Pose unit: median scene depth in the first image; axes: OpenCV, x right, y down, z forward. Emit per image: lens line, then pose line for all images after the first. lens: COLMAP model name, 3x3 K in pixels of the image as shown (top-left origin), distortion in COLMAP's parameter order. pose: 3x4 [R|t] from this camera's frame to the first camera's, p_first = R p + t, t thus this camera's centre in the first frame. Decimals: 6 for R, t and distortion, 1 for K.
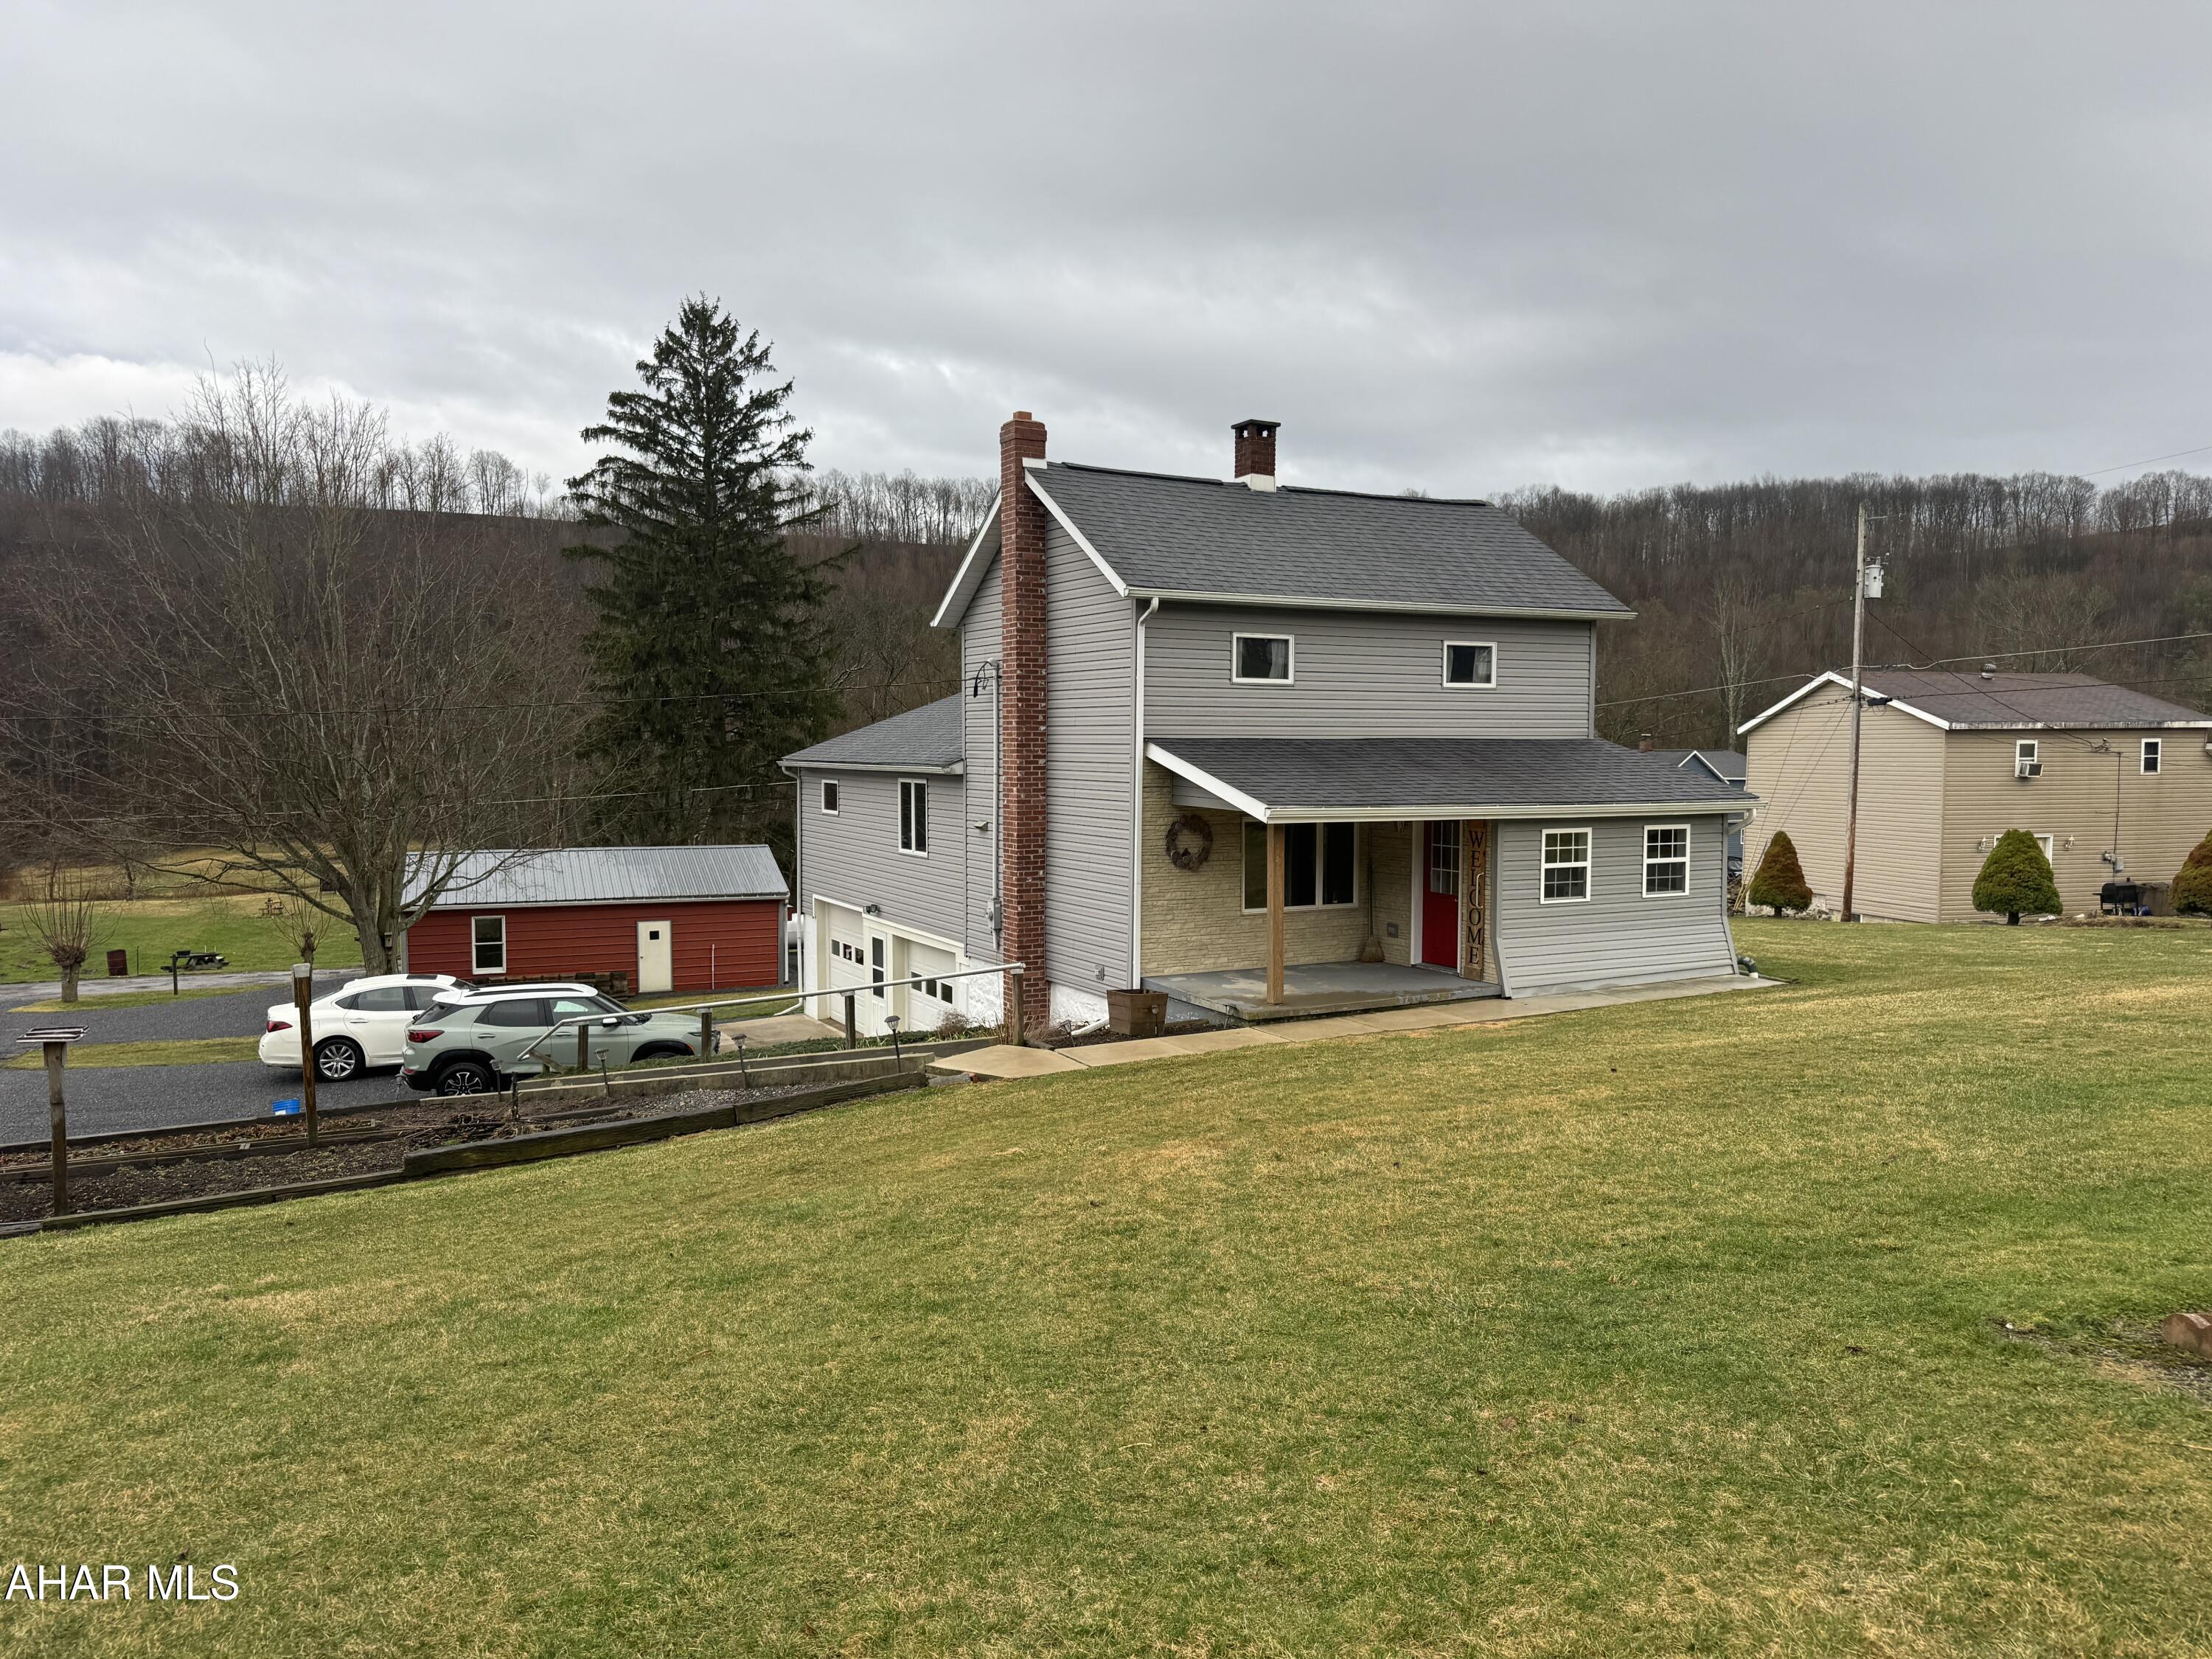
lens RADIAL K [[1504.9, 0, 1106.2], [0, 1504.9, 842.8], [0, 0, 1]] dist [0.126866, -0.191194]
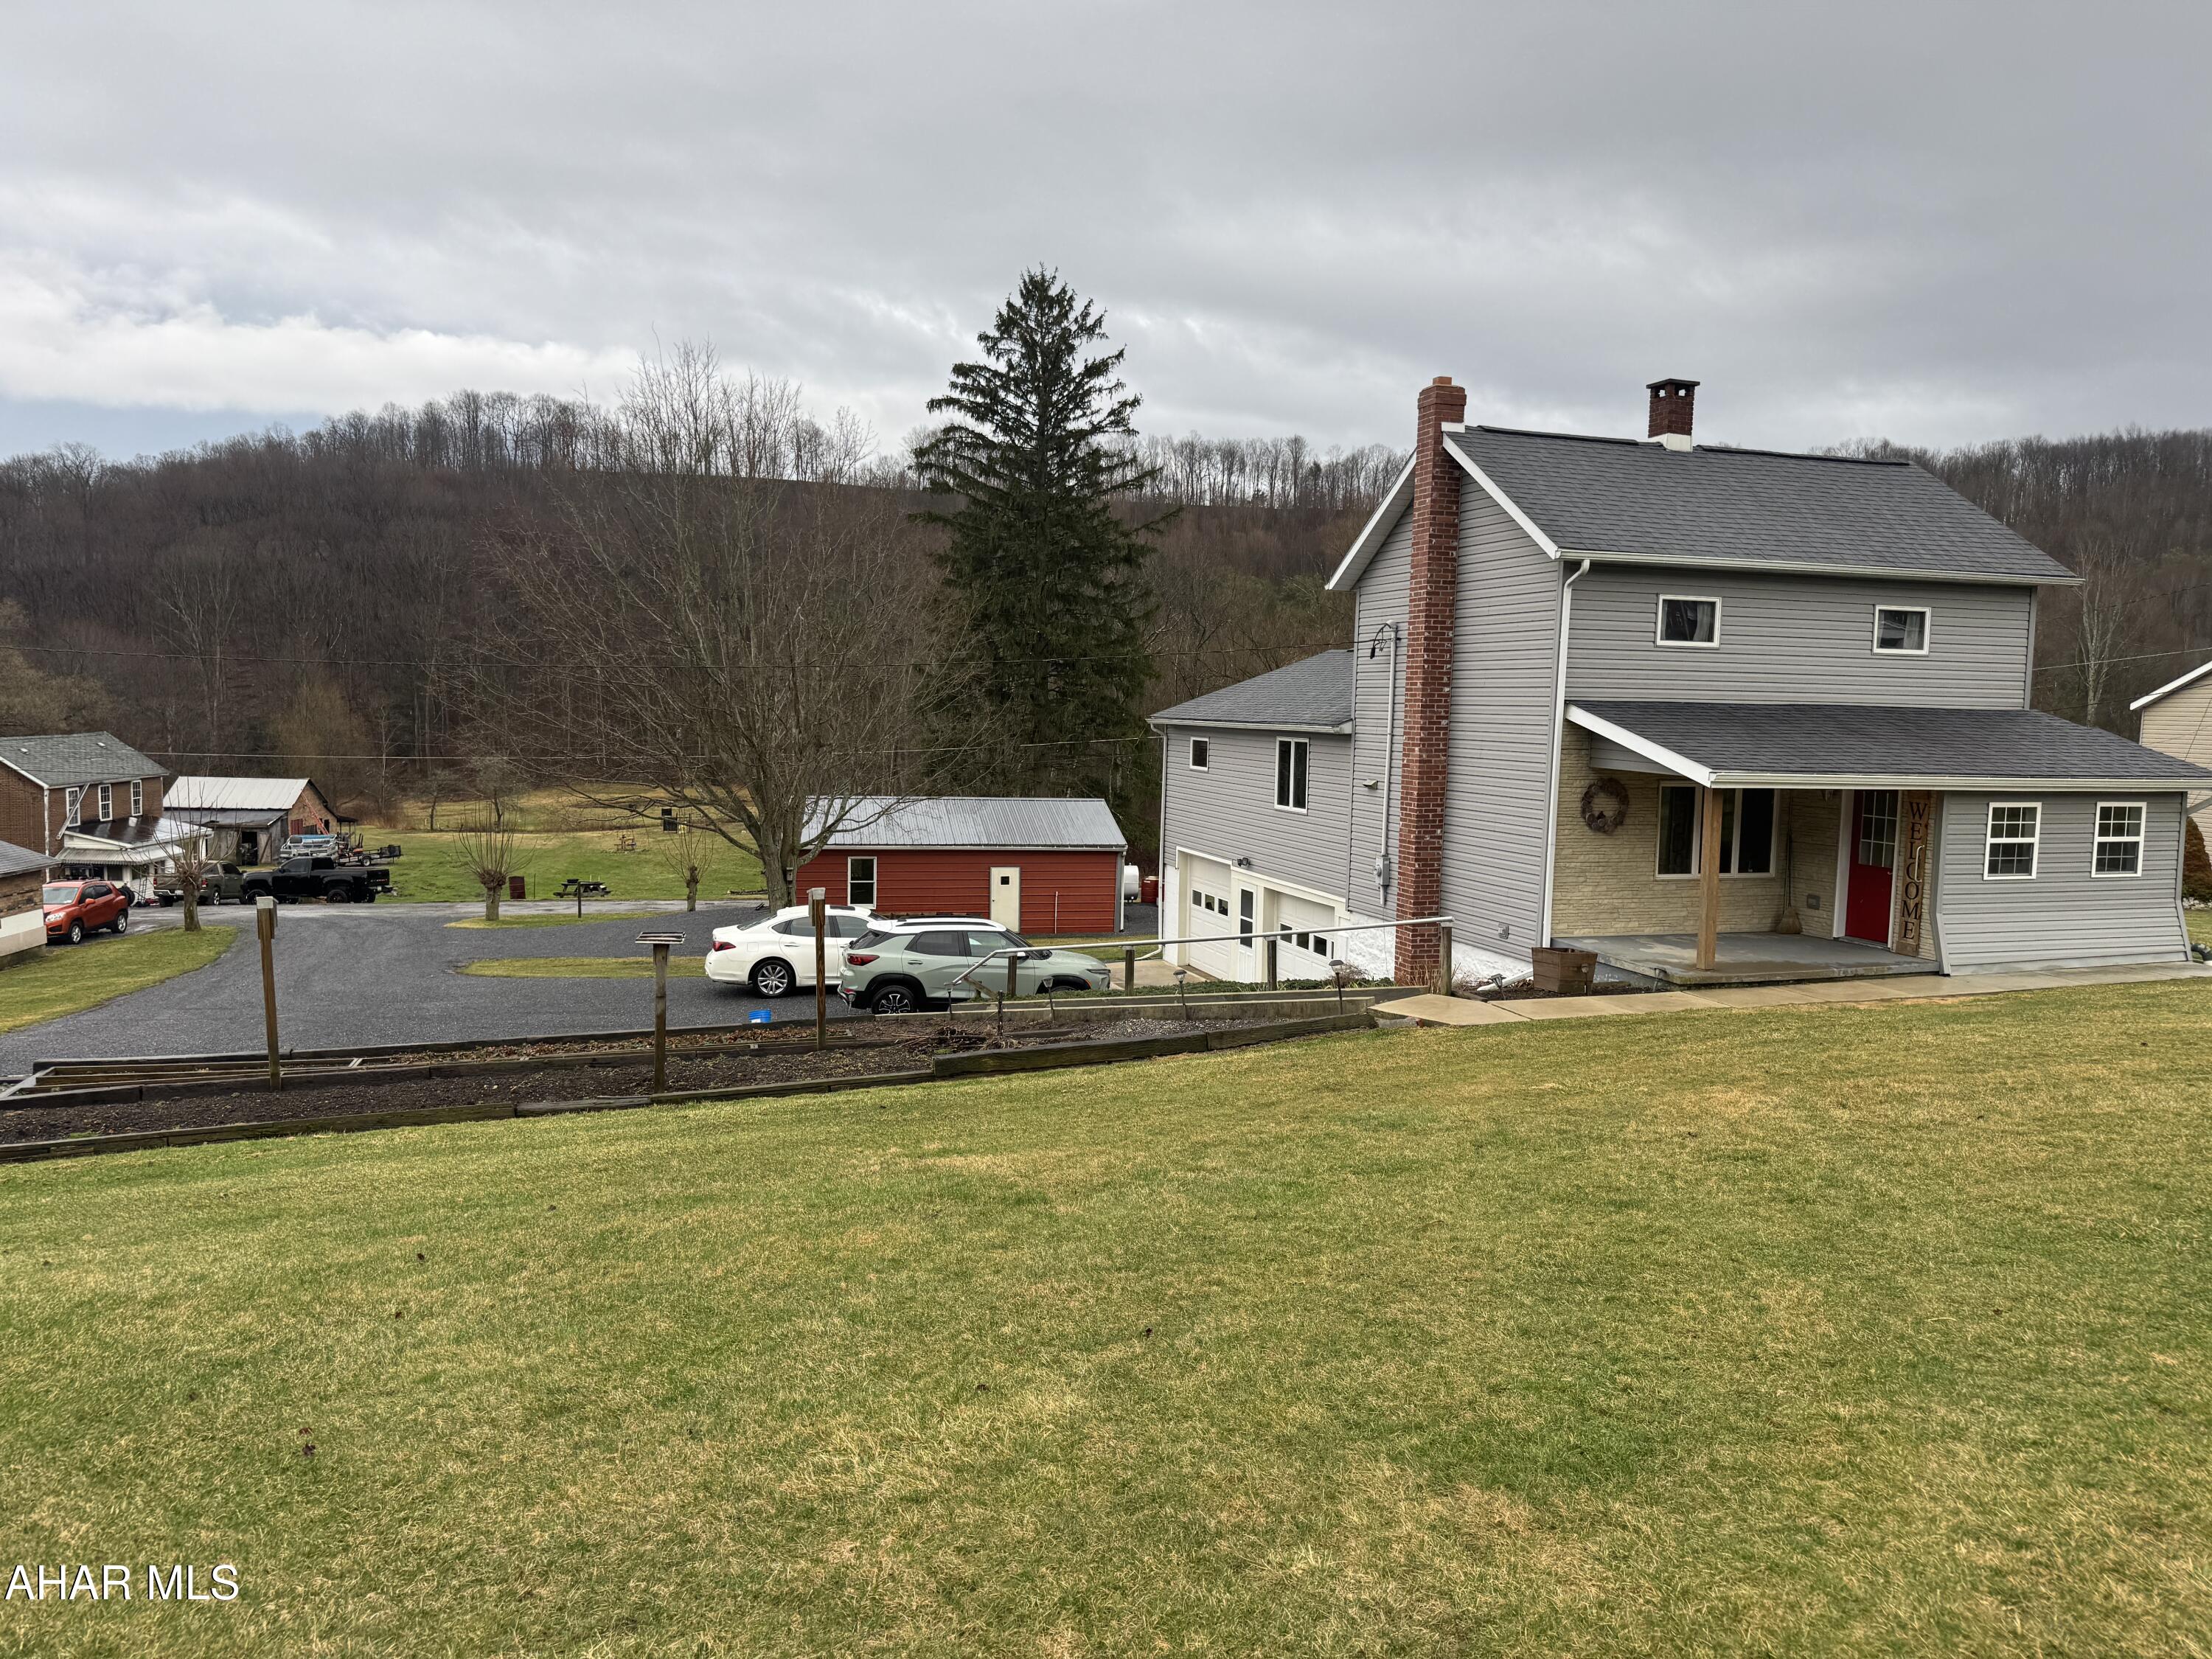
lens RADIAL K [[1504.9, 0, 1106.2], [0, 1504.9, 842.8], [0, 0, 1]] dist [0.126866, -0.191194]
pose [[0.985550, 0.034139, -0.165910, -0.092383], [-0.030086, 0.999186, 0.026881, 0.006621], [0.166693, -0.021501, 0.985774, -0.047923]]
